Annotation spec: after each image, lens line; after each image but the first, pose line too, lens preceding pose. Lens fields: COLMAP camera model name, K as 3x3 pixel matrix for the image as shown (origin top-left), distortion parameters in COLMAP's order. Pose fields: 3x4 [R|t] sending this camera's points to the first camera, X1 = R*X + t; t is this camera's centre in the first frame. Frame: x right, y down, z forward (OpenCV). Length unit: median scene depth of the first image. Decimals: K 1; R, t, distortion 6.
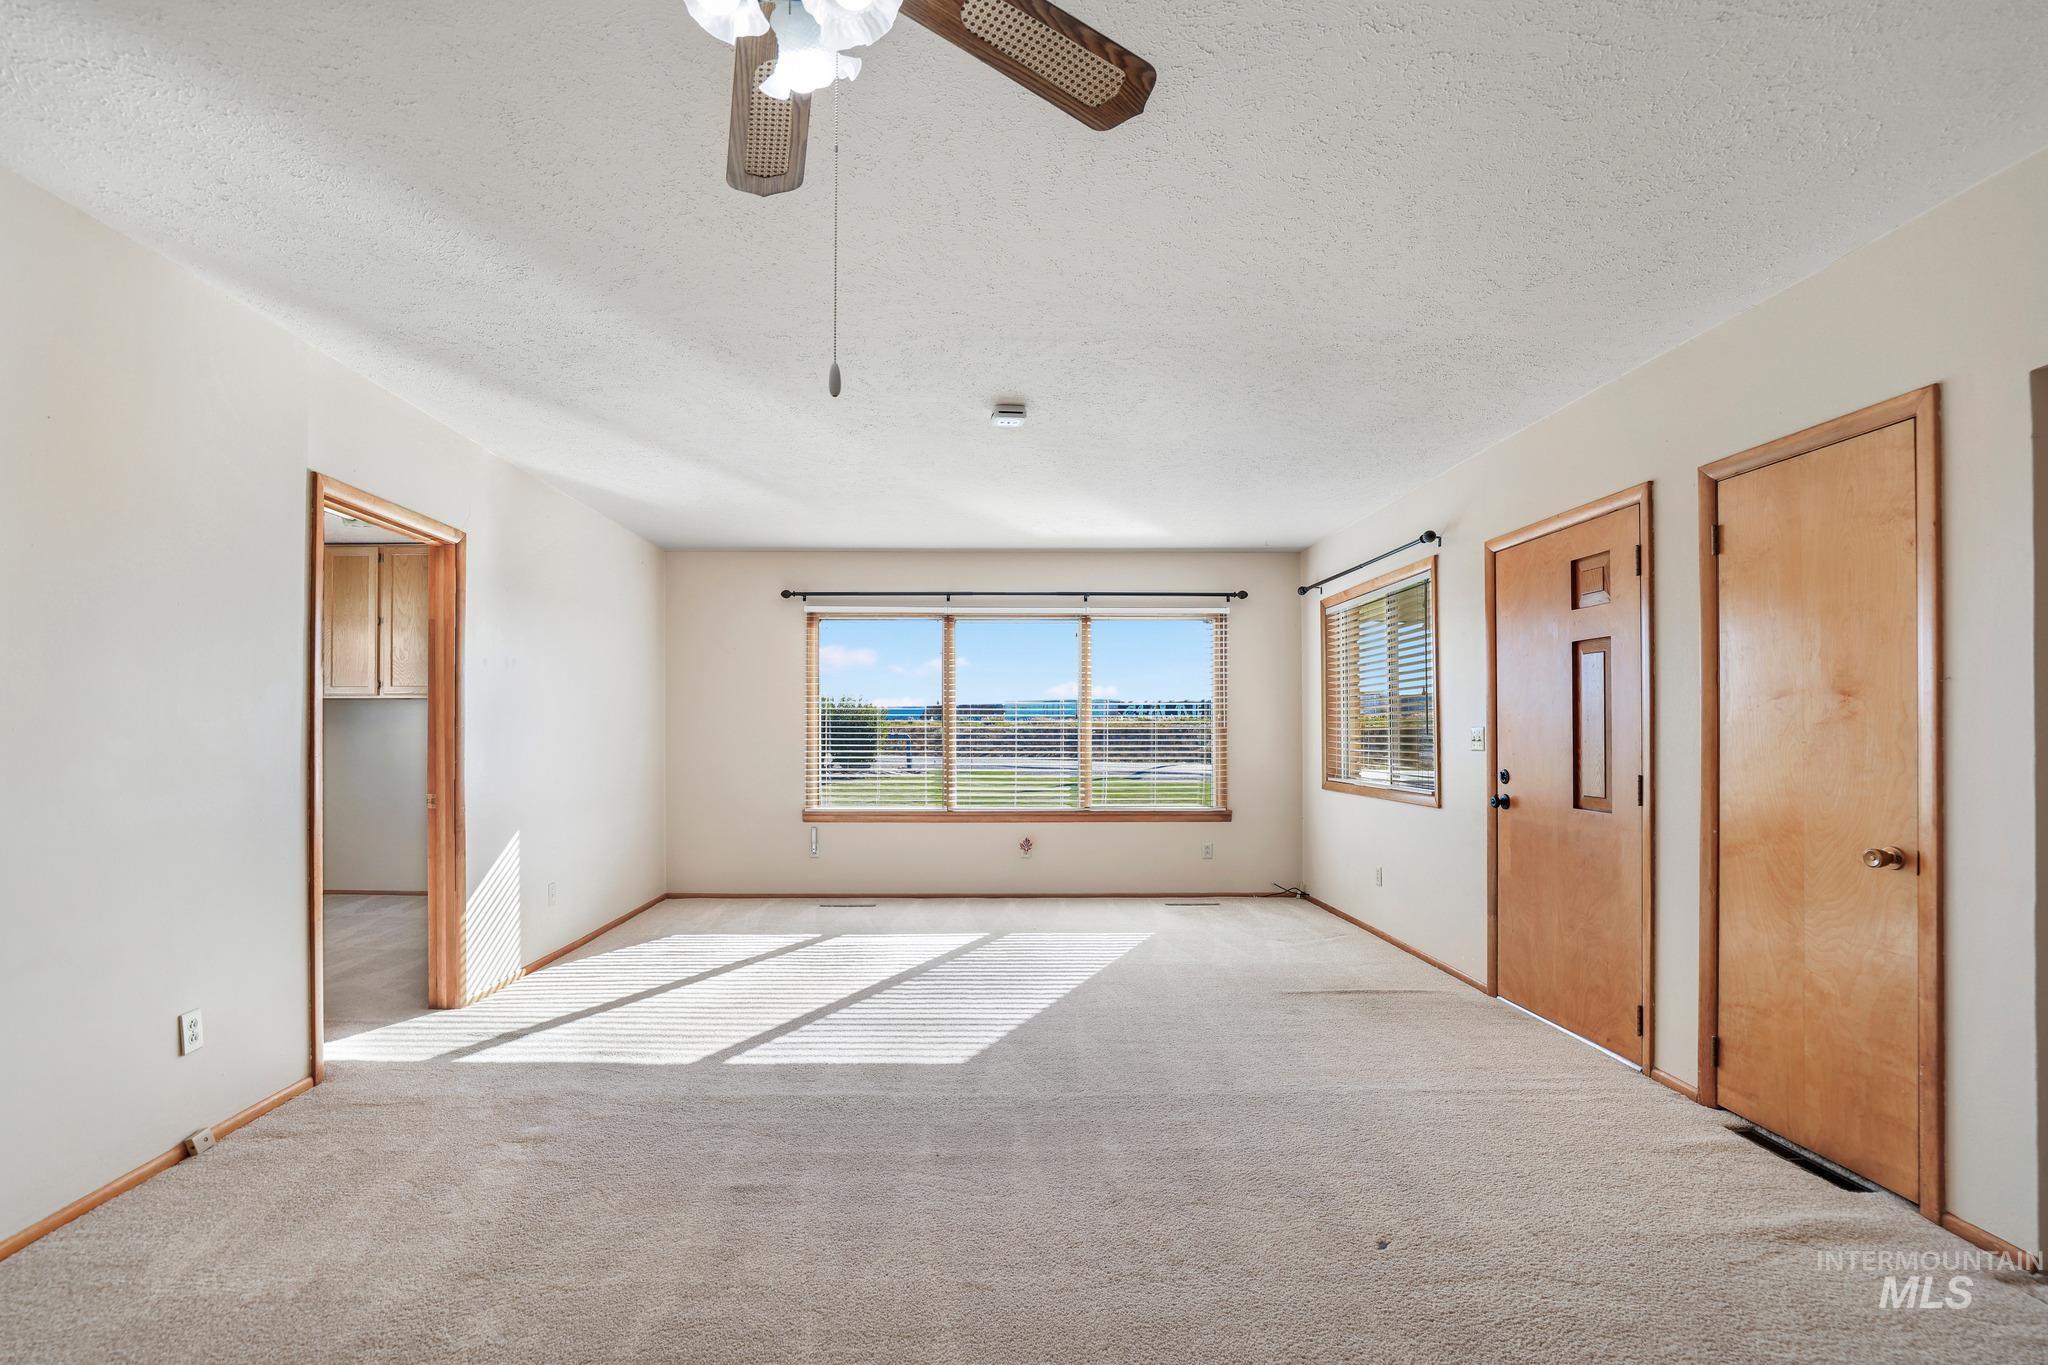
lens RADIAL K [[902.9, 0, 979.1], [0, 902.9, 688.8], [0, 0, 1]] dist [-0.048496, 0.023273]
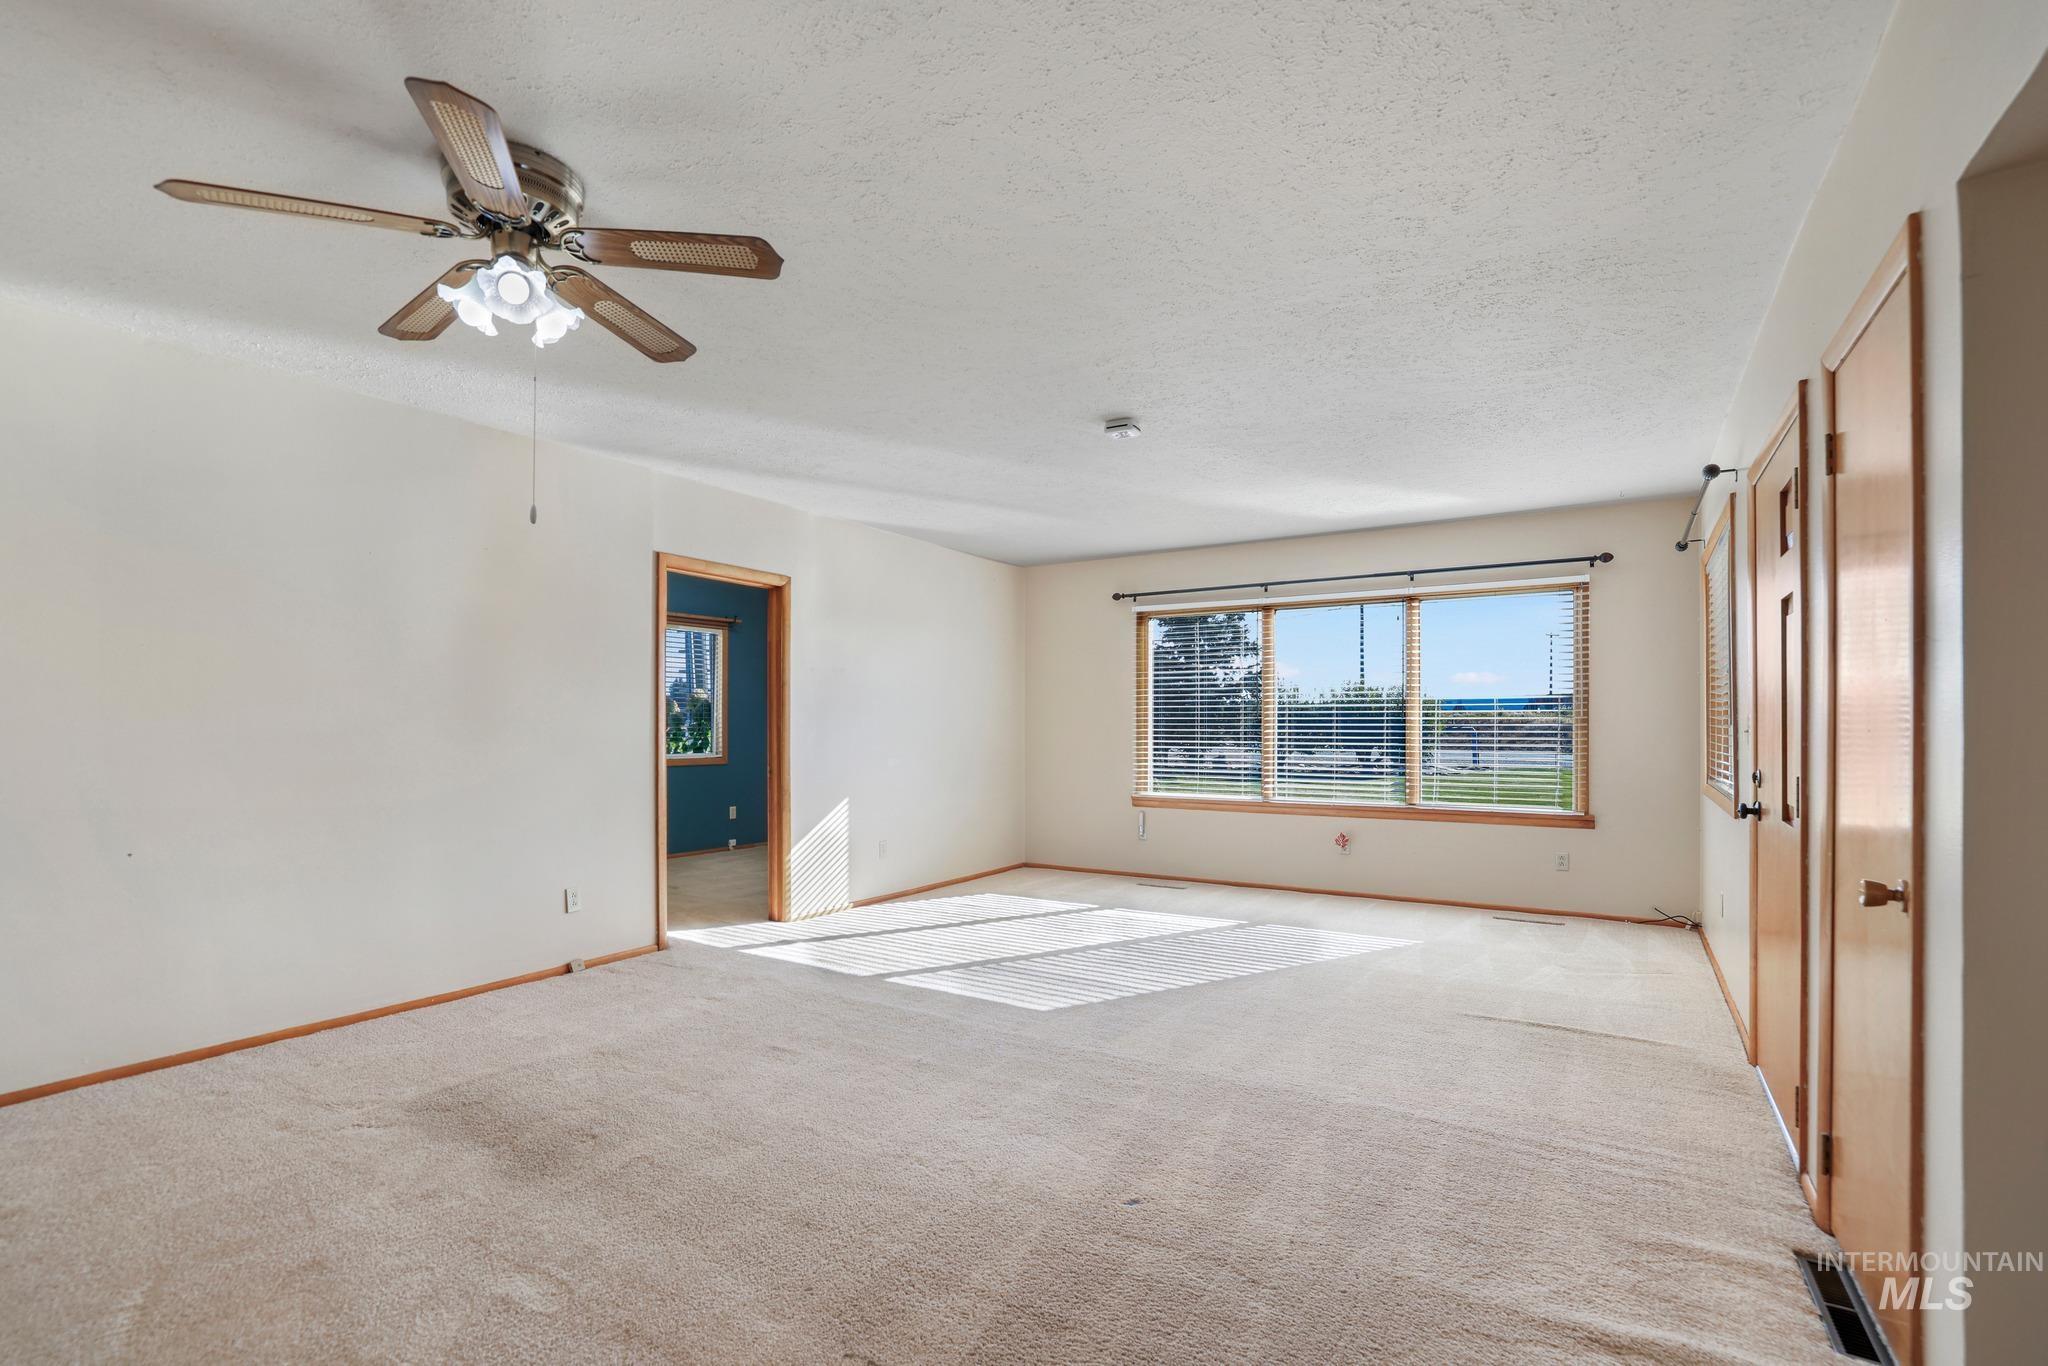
lens RADIAL K [[909.9, 0, 1019.4], [0, 909.9, 684.3], [0, 0, 1]] dist [-0.043971, 0.016853]
pose [[0.841066, -0.023544, -0.540420, 0.435512], [0.025548, 0.999666, -0.003791, 0.003543], [0.540329, -0.010618, 0.841387, 0.012174]]
